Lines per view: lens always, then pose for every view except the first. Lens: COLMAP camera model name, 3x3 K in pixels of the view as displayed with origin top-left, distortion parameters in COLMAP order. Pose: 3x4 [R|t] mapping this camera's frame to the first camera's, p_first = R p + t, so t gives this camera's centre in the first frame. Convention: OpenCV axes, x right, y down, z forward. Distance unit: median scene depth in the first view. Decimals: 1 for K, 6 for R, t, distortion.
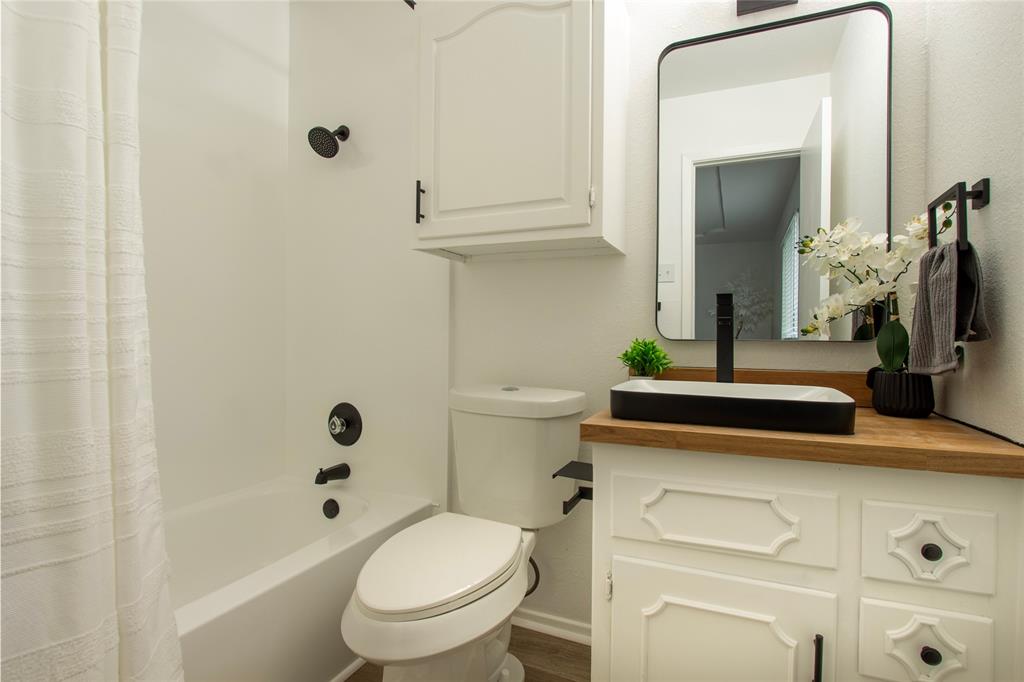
lens RADIAL K [[515.7, 0, 511.9], [0, 515.7, 343.5], [0, 0, 1]] dist [-0.000155, -0.000001]
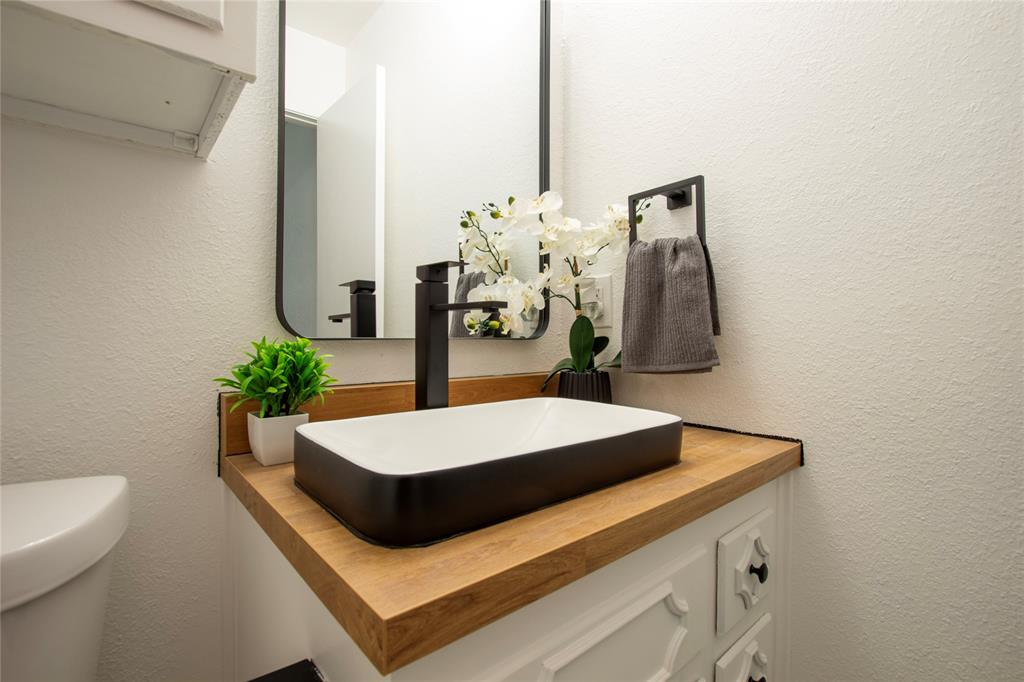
lens RADIAL K [[468.7, 0, 510.7], [0, 468.7, 337.7], [0, 0, 1]] dist [-0.000904, -0.000157]
pose [[0.437258, -0.004826, 0.899323, -0.078031], [0.003166, 0.999988, 0.003826, -0.008160], [-0.899331, 0.001175, 0.437268, 0.820943]]
